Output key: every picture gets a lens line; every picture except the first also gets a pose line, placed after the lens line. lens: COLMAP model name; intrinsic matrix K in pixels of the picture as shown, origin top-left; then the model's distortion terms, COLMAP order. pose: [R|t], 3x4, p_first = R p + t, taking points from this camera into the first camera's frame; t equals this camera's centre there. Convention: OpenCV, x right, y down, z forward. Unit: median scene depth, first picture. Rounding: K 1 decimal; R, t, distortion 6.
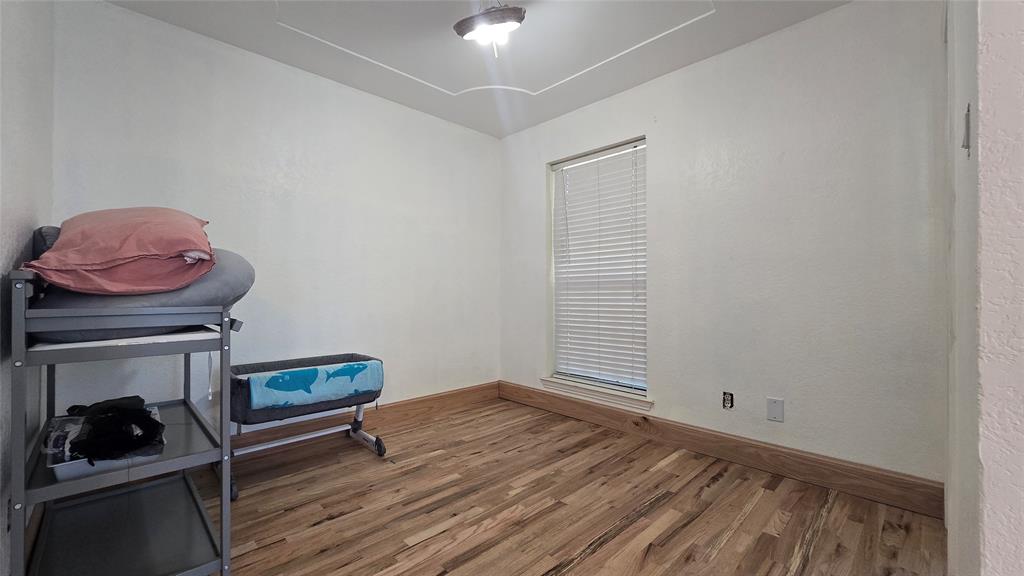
lens RADIAL K [[416.1, 0, 513.2], [0, 416.1, 289.1], [0, 0, 1]] dist [-0.002382, 0.000153]
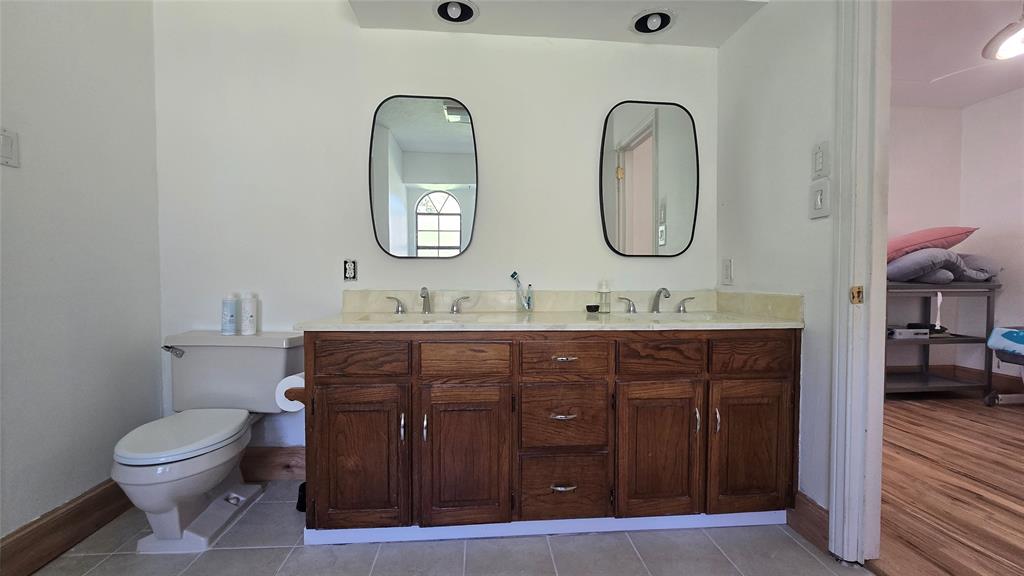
lens RADIAL K [[416.1, 0, 513.2], [0, 416.1, 289.1], [0, 0, 1]] dist [-0.002382, 0.000153]
pose [[-0.642173, 0.020982, -0.766273, 1.996385], [0.009676, 0.999768, 0.019267, 0.021773], [0.766499, 0.004958, -0.642226, 0.749384]]
